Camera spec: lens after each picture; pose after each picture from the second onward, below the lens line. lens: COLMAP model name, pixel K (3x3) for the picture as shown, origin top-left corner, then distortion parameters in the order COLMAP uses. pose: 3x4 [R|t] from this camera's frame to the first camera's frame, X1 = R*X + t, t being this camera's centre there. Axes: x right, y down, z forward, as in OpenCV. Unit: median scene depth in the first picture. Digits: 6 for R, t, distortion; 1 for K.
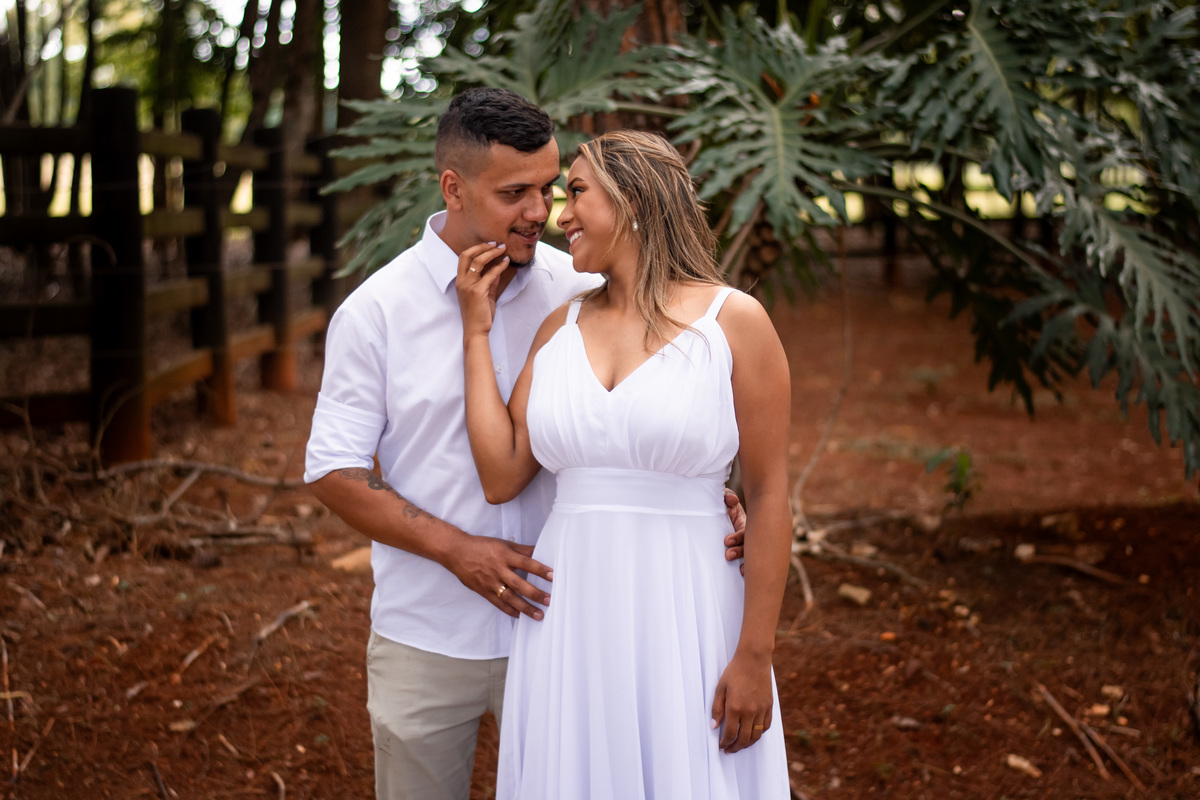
lens RADIAL K [[2716.3, 0, 650.8], [0, 2716.3, 387.2], [0, 0, 1]] dist [-0.081974, 0.000000]
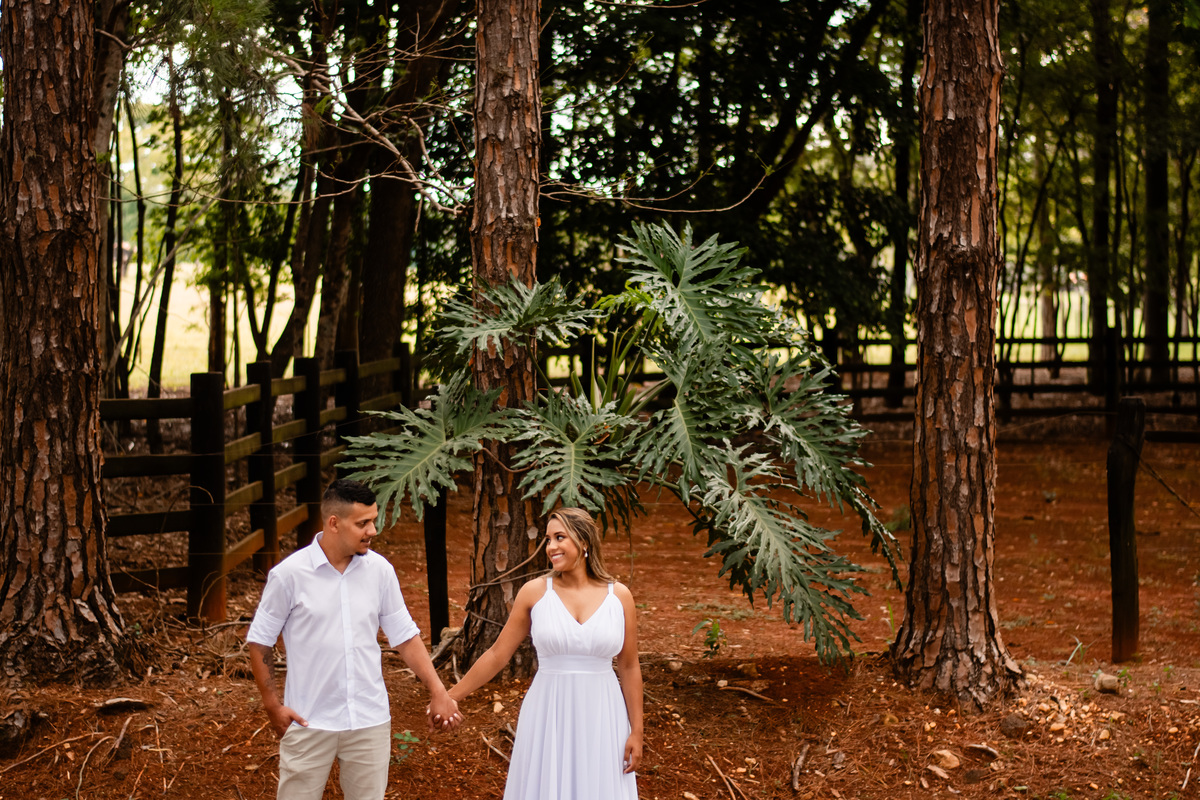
lens RADIAL K [[2716.3, 0, 600.0], [0, 2716.3, 403.6], [0, 0, 1]] dist [-0.081974, 0.000000]
pose [[0.999285, 0.015263, -0.034604, 0.130195], [-0.016463, 0.999263, -0.034676, -0.066750], [0.034049, 0.035221, 0.998799, -0.879395]]
